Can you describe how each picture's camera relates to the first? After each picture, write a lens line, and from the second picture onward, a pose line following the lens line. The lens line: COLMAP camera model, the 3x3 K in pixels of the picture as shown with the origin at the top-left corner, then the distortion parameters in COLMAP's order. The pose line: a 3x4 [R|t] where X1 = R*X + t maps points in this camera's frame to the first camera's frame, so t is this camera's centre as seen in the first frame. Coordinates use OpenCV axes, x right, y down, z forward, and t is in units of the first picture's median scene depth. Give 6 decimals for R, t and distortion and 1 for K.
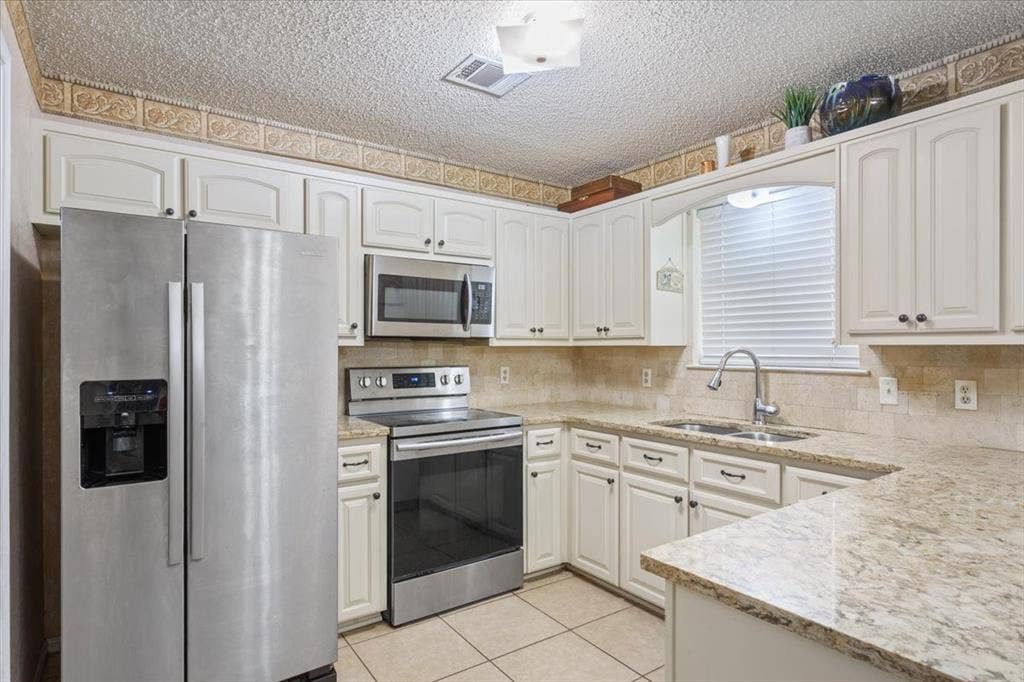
lens RADIAL K [[562.4, 0, 512.0], [0, 562.4, 341.0], [0, 0, 1]] dist [0.000316, 0.000397]
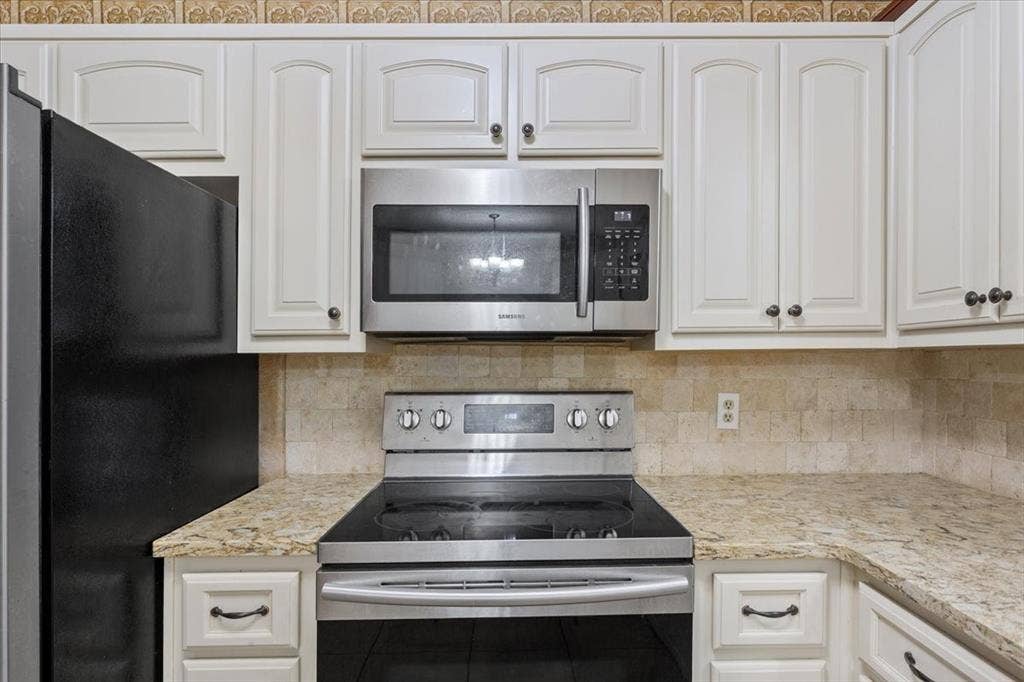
lens RADIAL K [[544.9, 0, 521.3], [0, 544.9, 362.7], [0, 0, 1]] dist [-0.001604, 0.000520]
pose [[0.826650, -0.000639, -0.562715, 0.131415], [0.014025, 0.999712, 0.019467, 0.010277], [0.562541, -0.023984, 0.826421, 0.655525]]
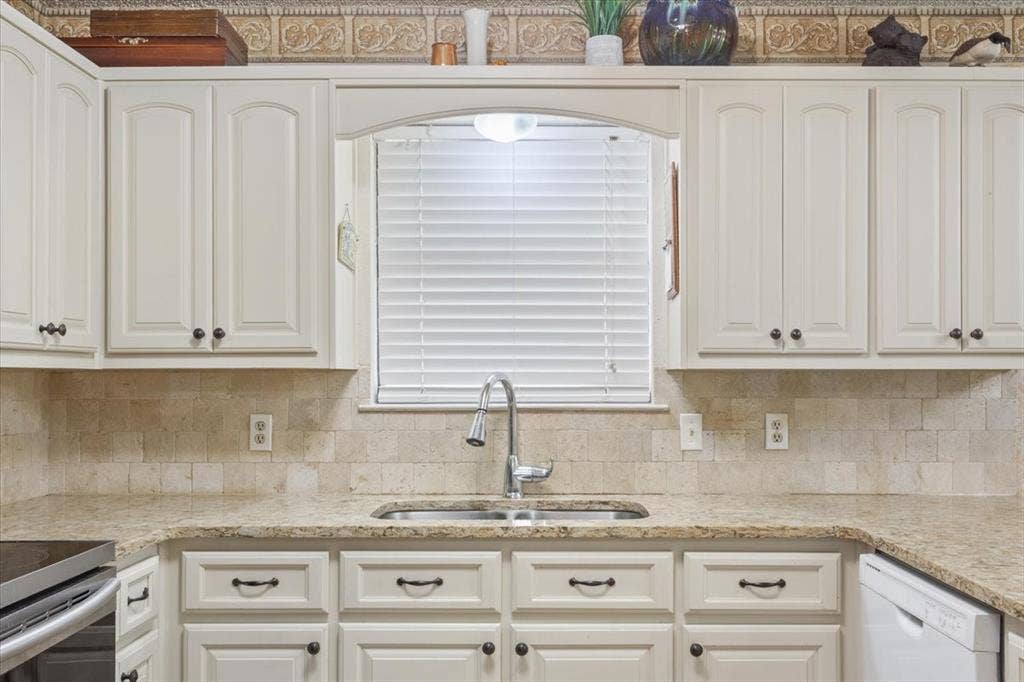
lens RADIAL K [[935.2, 0, 552.1], [0, 935.2, 370.4], [0, 0, 1]] dist [0.005021, -0.003784]
pose [[0.573574, 0.007637, 0.819118, -0.360091], [-0.010246, 0.999945, -0.002148, 0.010290], [-0.819090, -0.007161, 0.573620, 0.364824]]
